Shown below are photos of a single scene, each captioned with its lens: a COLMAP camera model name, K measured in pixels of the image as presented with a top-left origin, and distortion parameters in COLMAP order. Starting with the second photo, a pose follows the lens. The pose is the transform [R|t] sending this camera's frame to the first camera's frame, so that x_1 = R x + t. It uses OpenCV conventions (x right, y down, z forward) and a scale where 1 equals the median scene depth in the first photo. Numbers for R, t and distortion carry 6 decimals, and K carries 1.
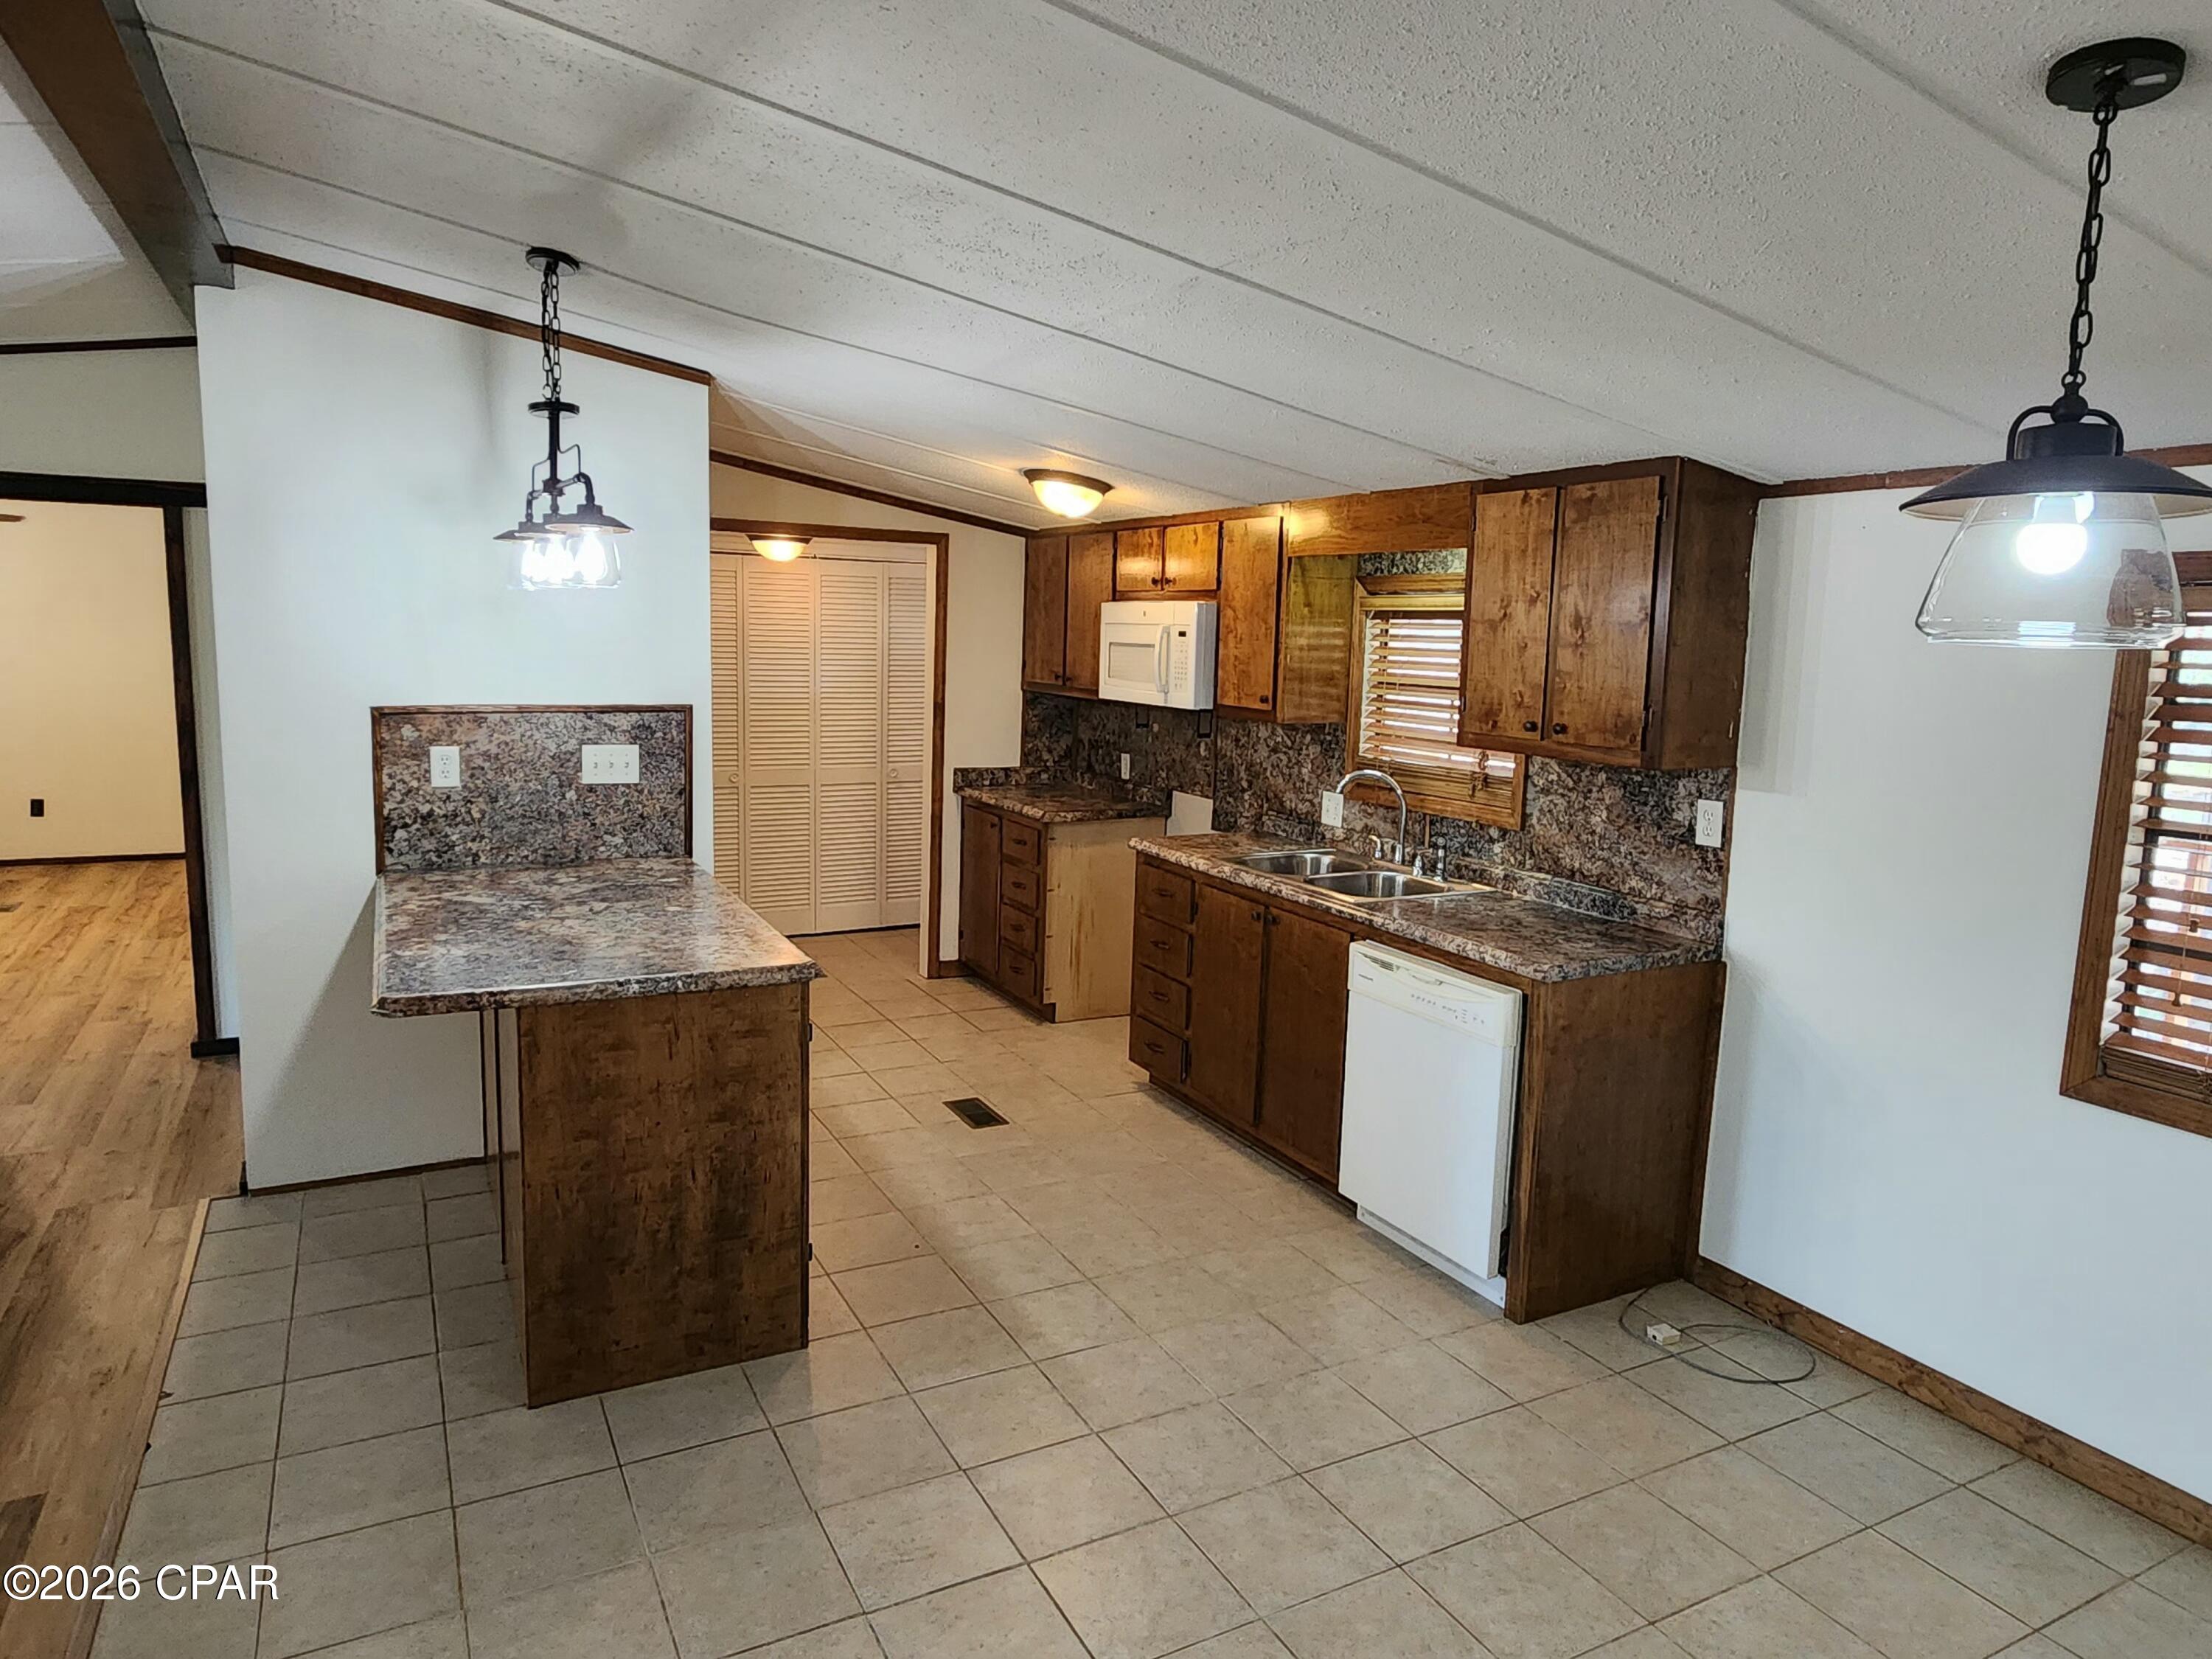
lens RADIAL K [[1366.4, 0, 1092.8], [0, 1366.4, 815.2], [0, 0, 1]] dist [-0.011042, 0.003699]
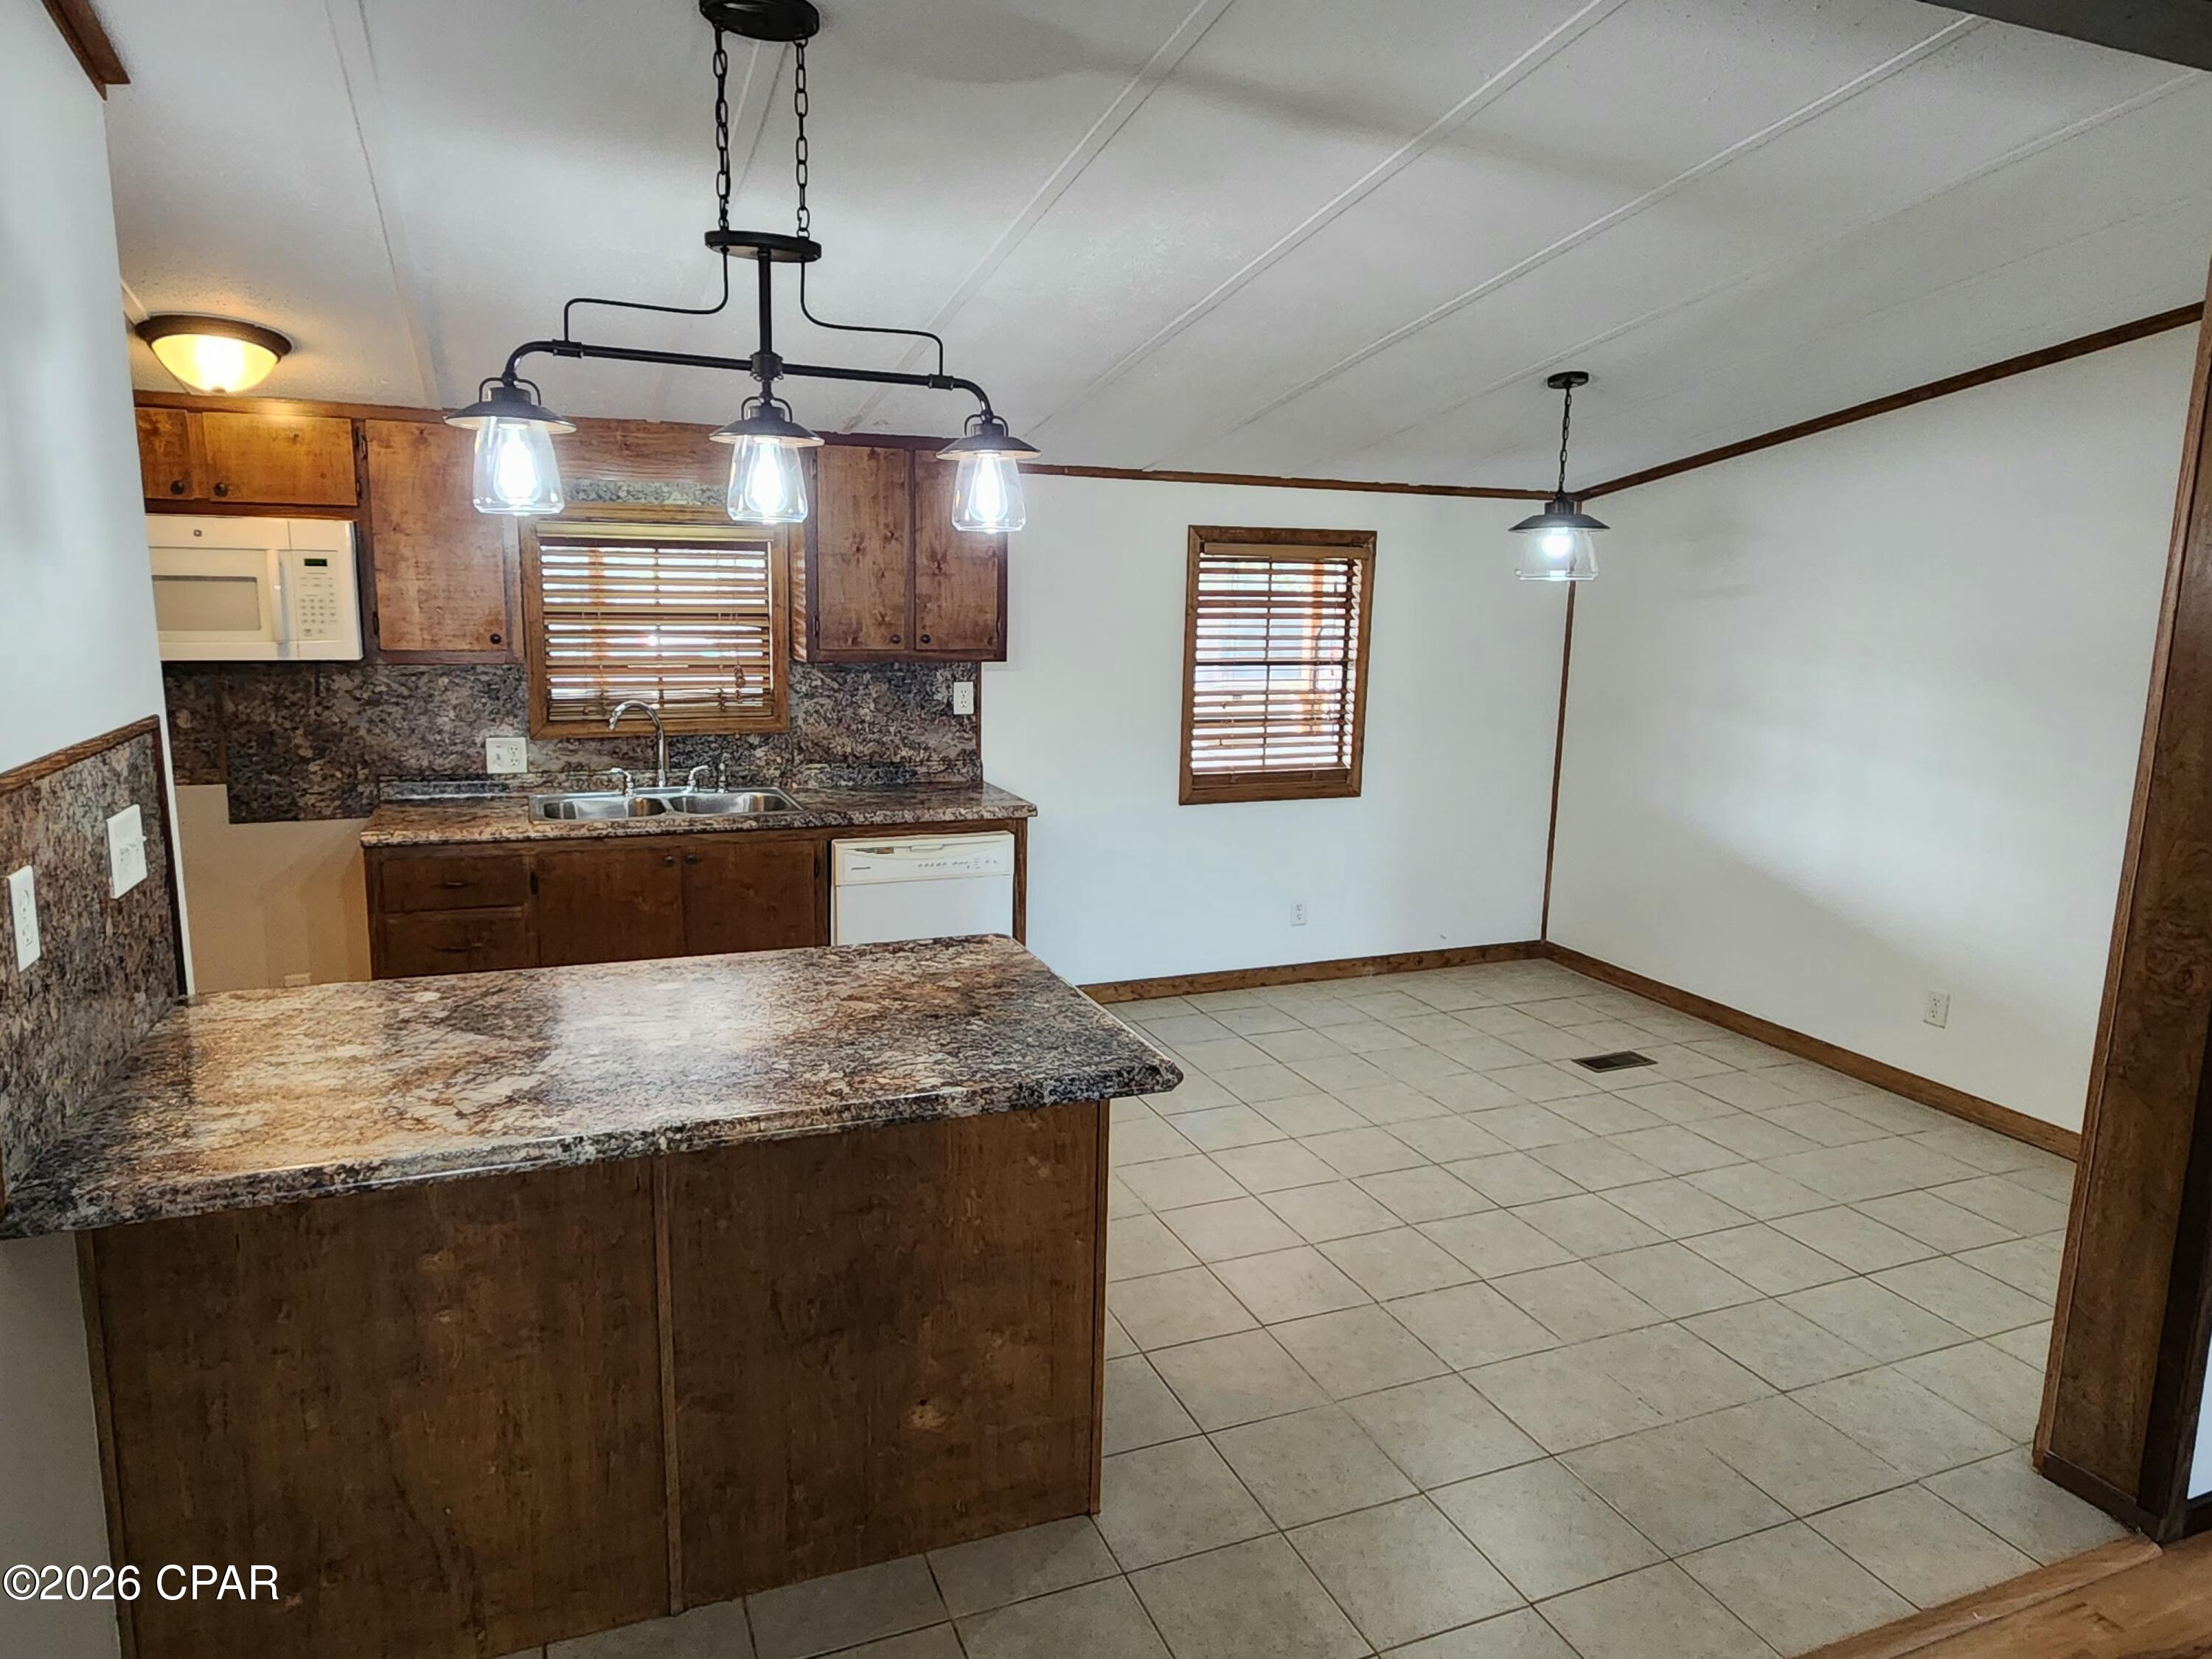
lens RADIAL K [[1366.4, 0, 1102.5], [0, 1366.4, 817.3], [0, 0, 1]] dist [-0.011042, 0.003699]
pose [[0.089765, -0.190975, 0.977482, -0.843003], [0.118267, 0.976544, 0.179931, -0.099210], [-0.988916, 0.099453, 0.110245, 0.627555]]
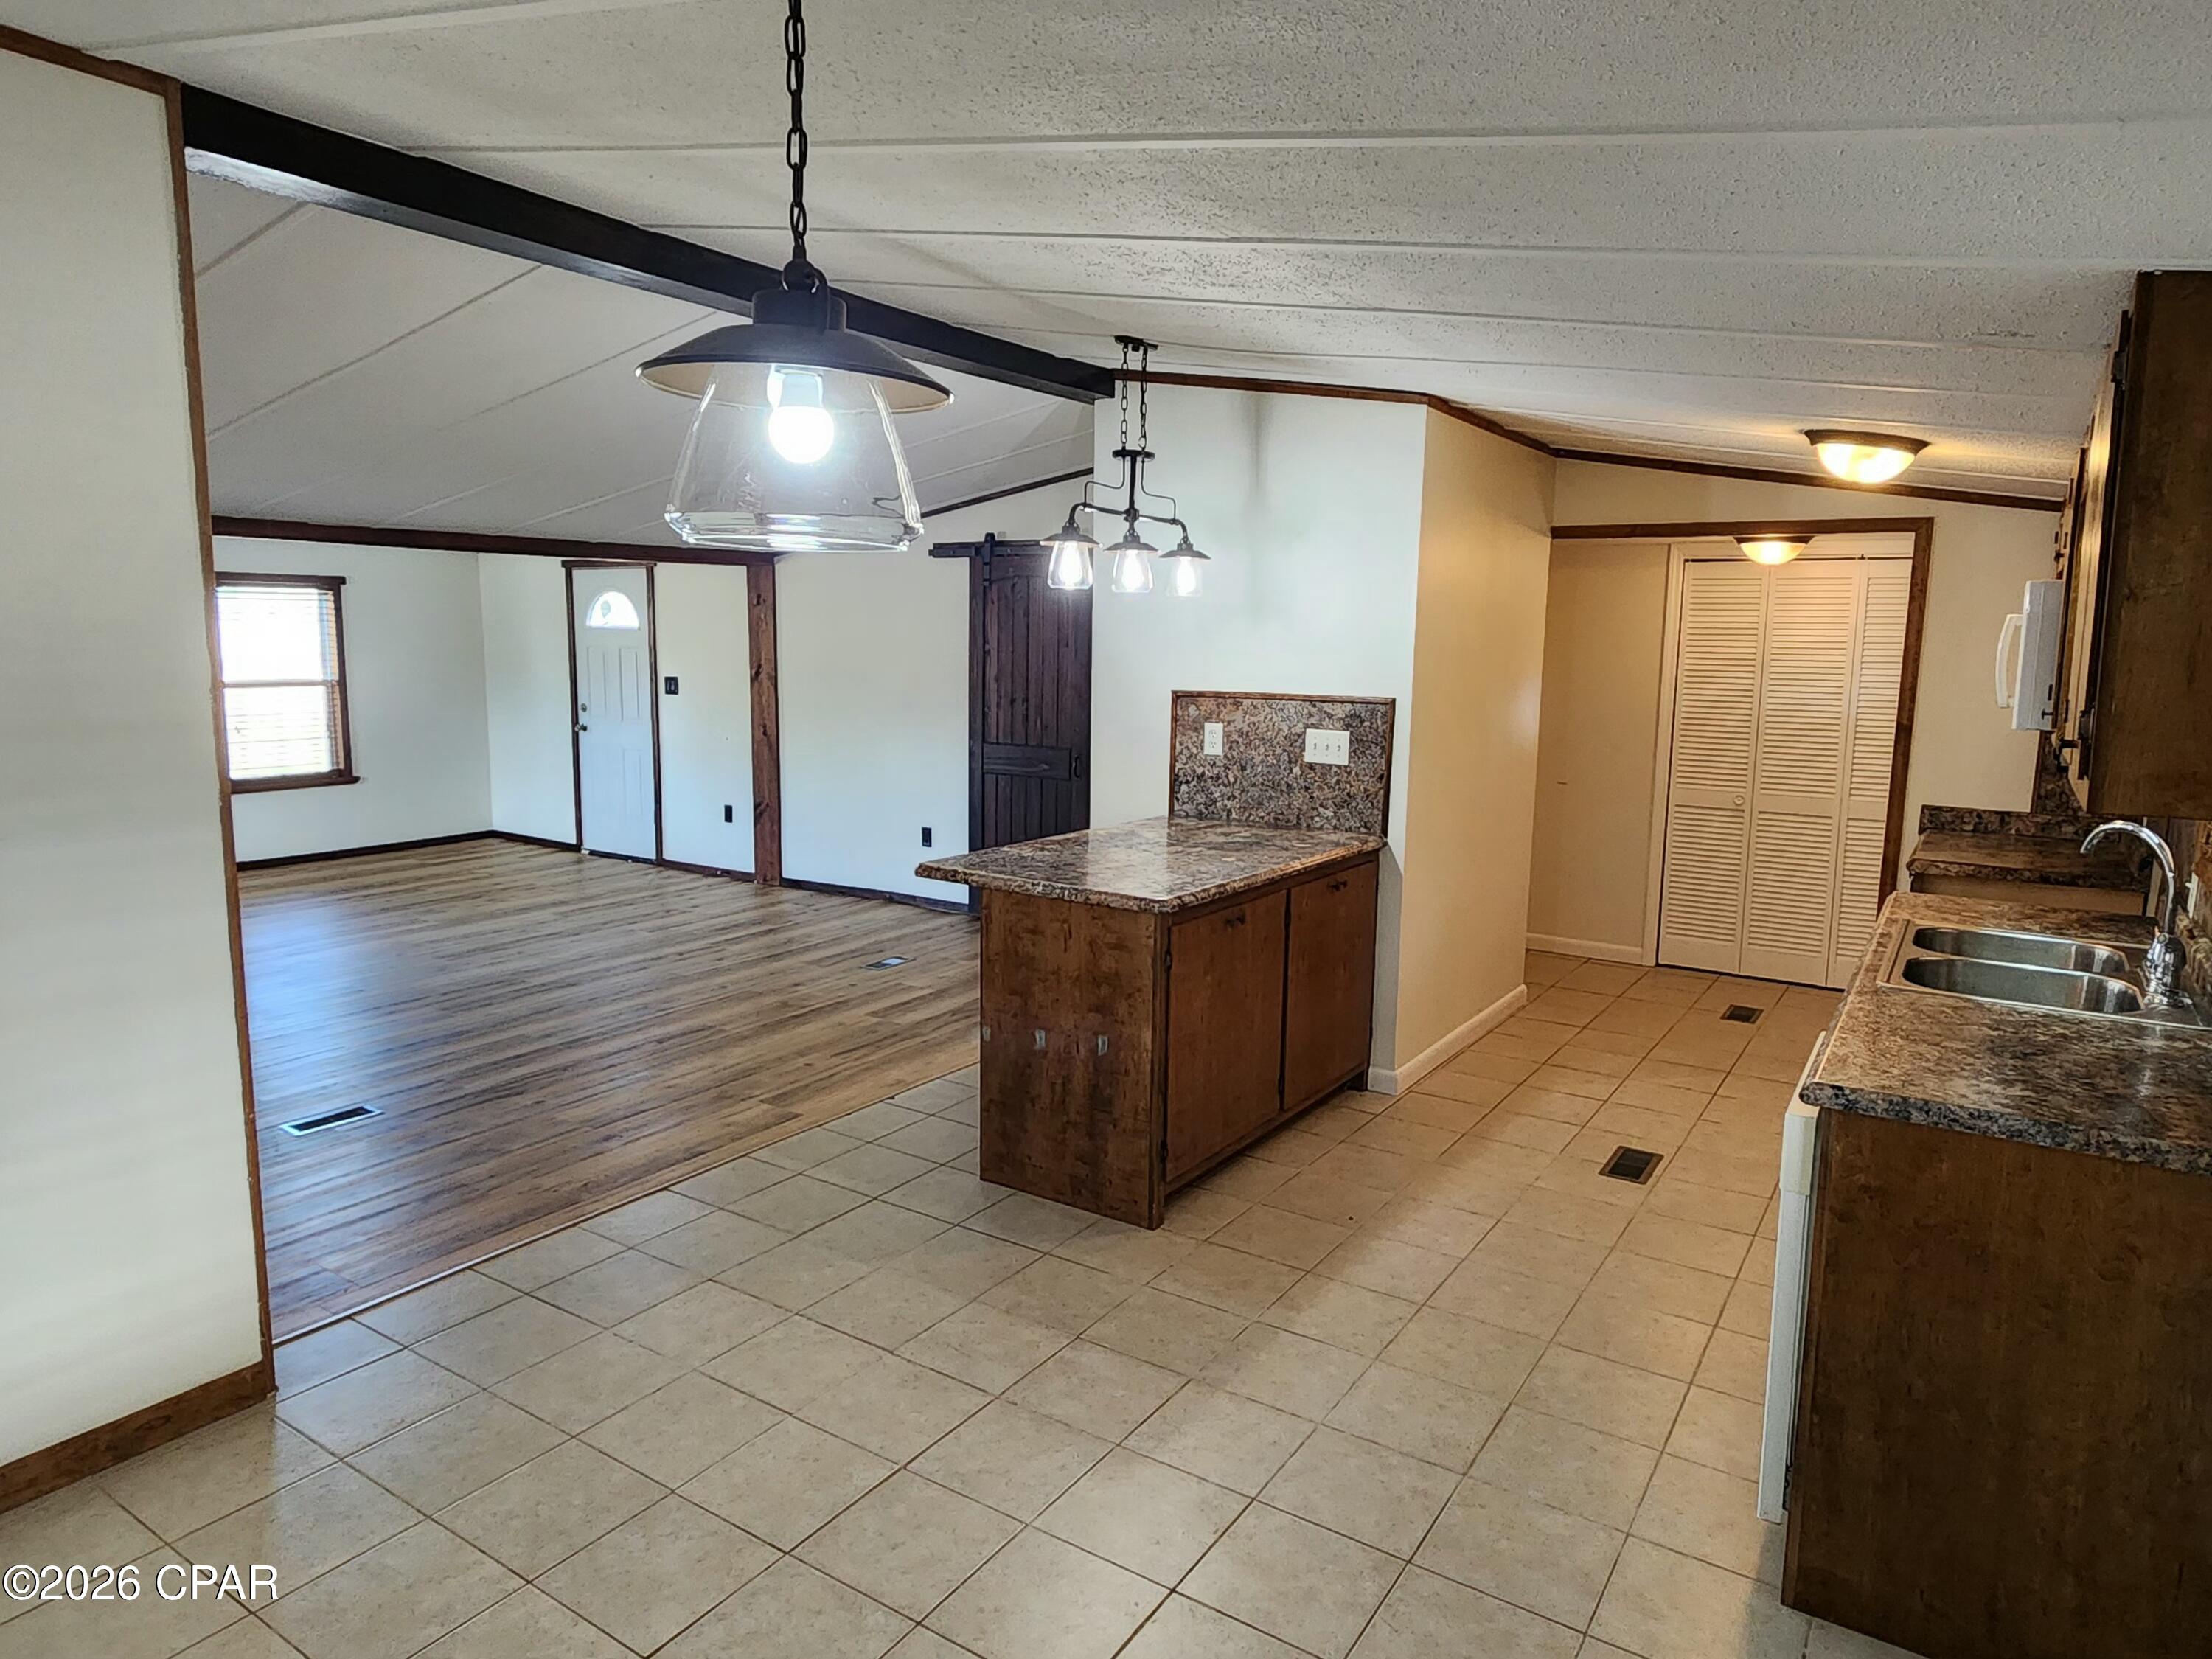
lens RADIAL K [[1363.8, 0, 1096.7], [0, 1363.8, 829.7], [0, 0, 1]] dist [0.004367, 0.000274]
pose [[0.483396, 0.104350, -0.869160, 0.595818], [-0.121267, 0.991280, 0.051567, -0.003879], [0.866962, 0.080473, 0.491835, 0.282010]]
